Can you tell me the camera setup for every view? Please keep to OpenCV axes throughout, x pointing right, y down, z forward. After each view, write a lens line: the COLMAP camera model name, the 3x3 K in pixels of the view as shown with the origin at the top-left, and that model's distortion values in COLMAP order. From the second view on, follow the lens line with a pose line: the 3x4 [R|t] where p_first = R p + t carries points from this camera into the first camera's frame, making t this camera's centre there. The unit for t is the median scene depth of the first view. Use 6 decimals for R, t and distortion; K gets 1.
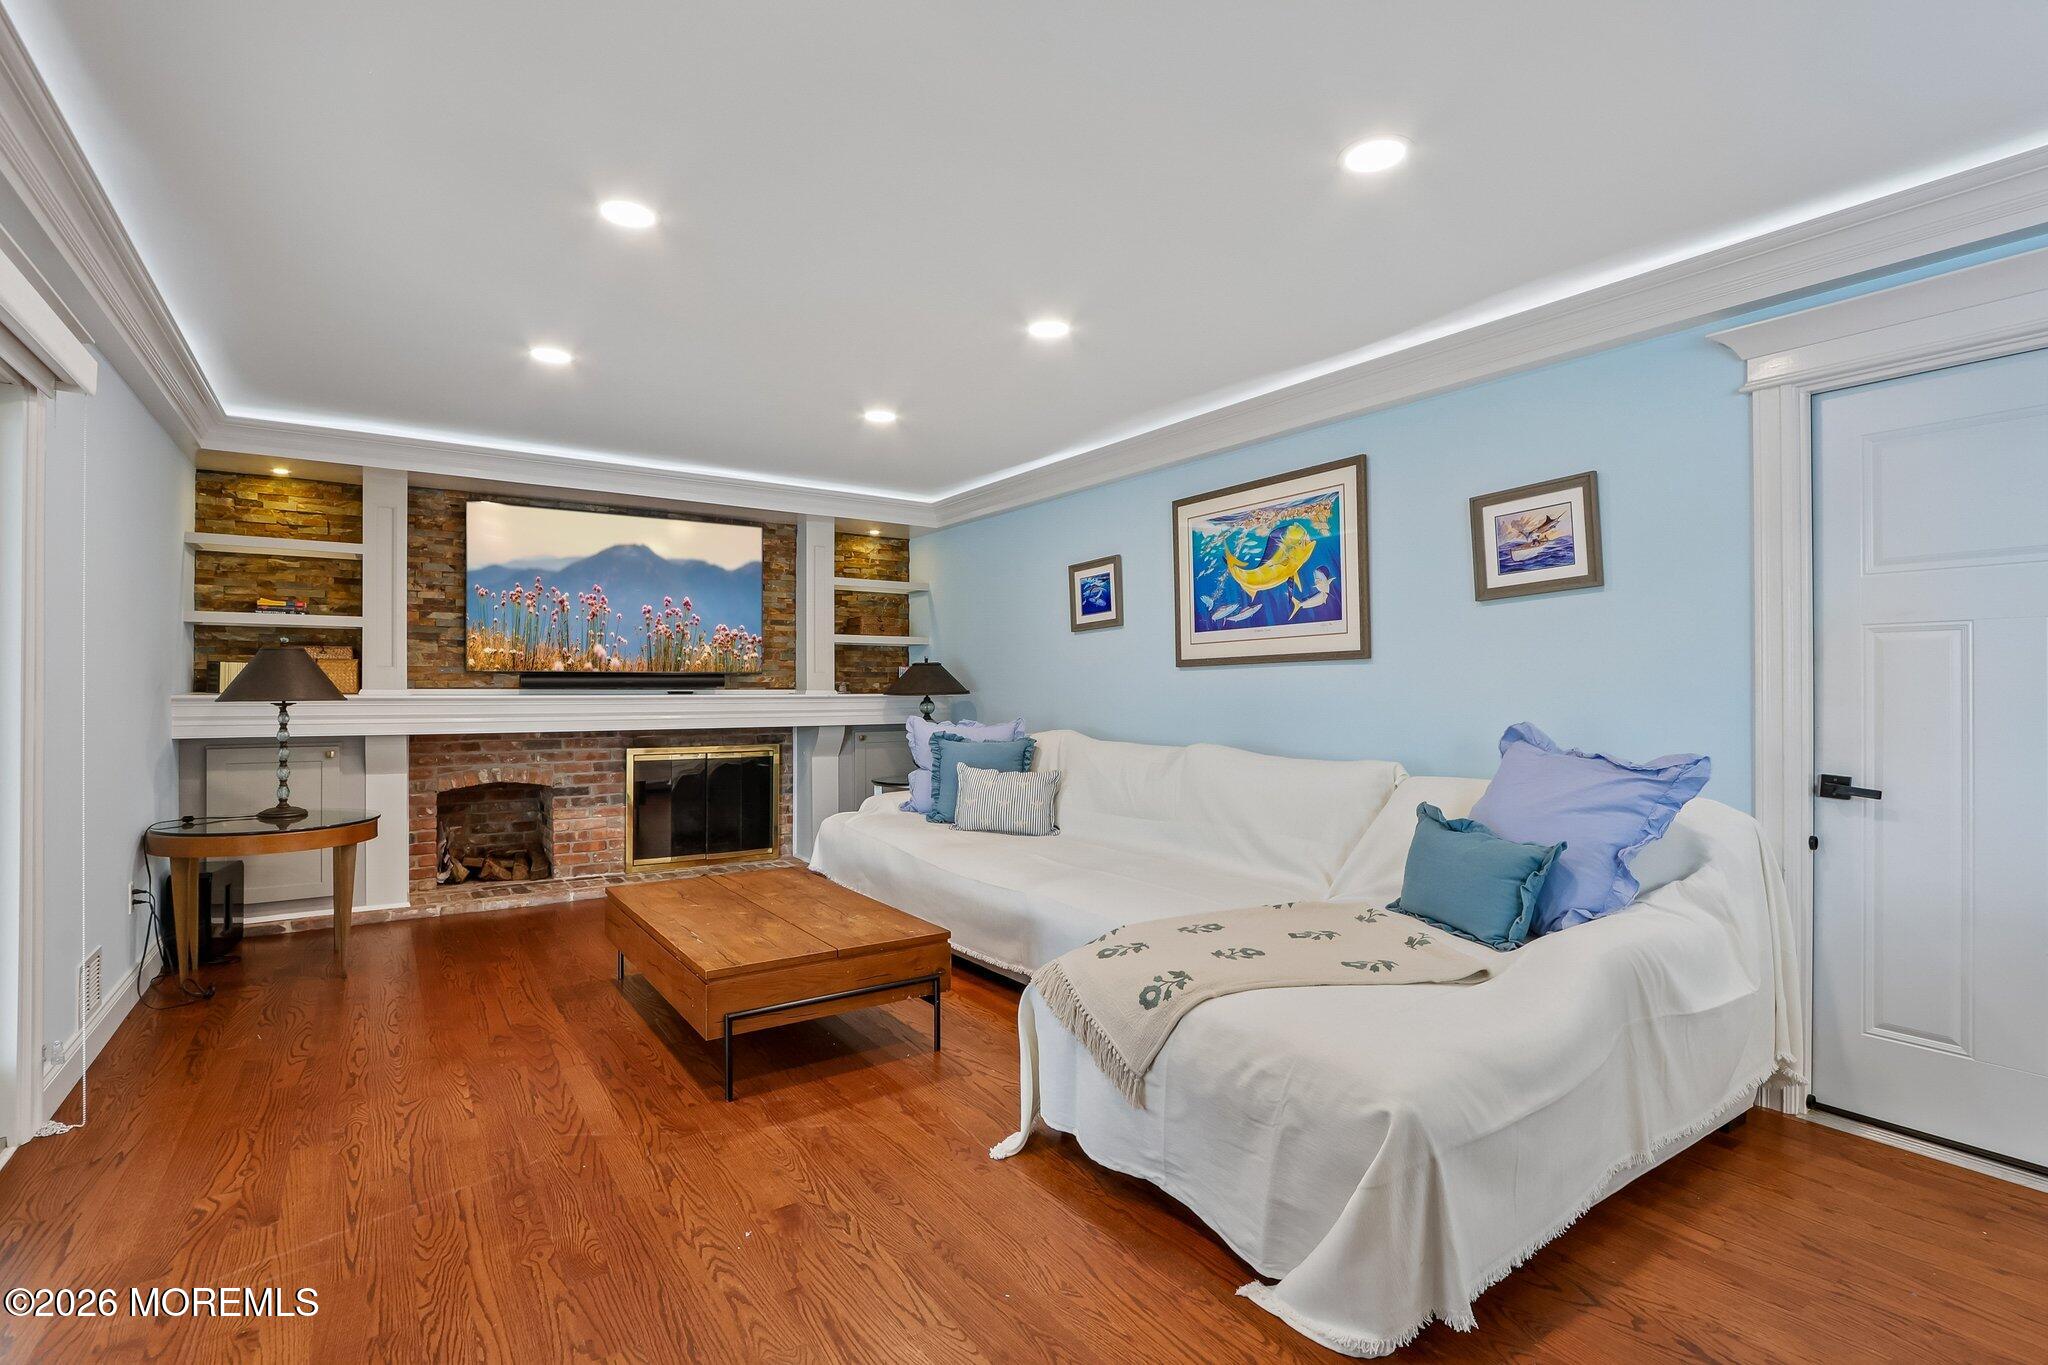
lens RADIAL K [[948.5, 0, 1018.6], [0, 948.5, 692.0], [0, 0, 1]] dist [-0.020484, 0.003287]
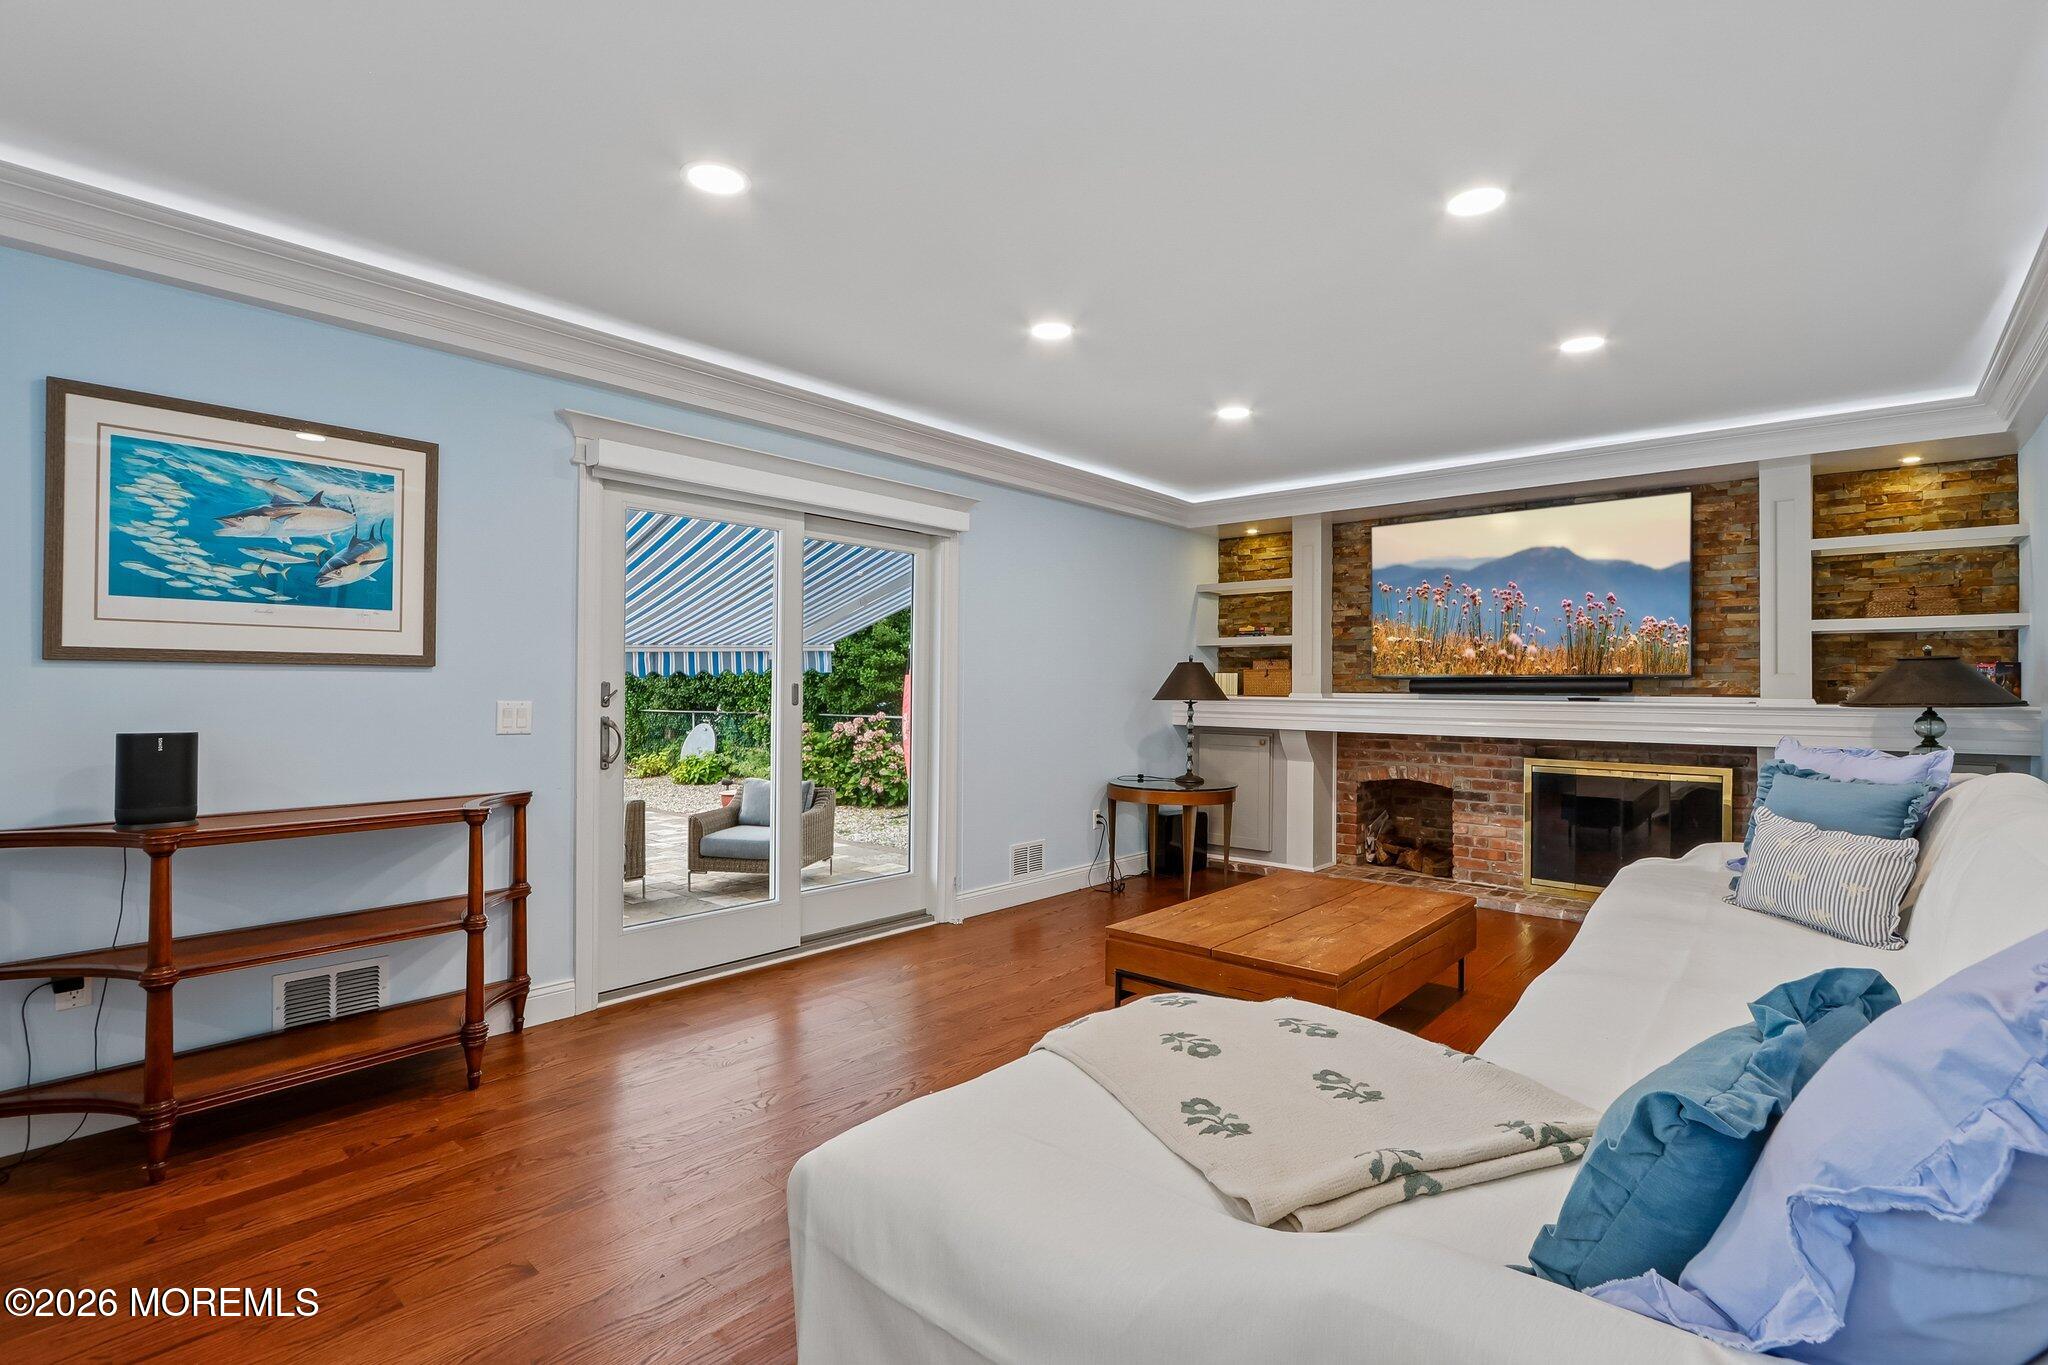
lens RADIAL K [[948.5, 0, 1012.4], [0, 948.5, 690.8], [0, 0, 1]] dist [-0.020484, 0.003287]
pose [[0.240866, 0.002139, -0.970556, 0.417286], [-0.012190, 0.999925, -0.000821, -0.000154], [0.970482, 0.012029, 0.240874, 0.307980]]
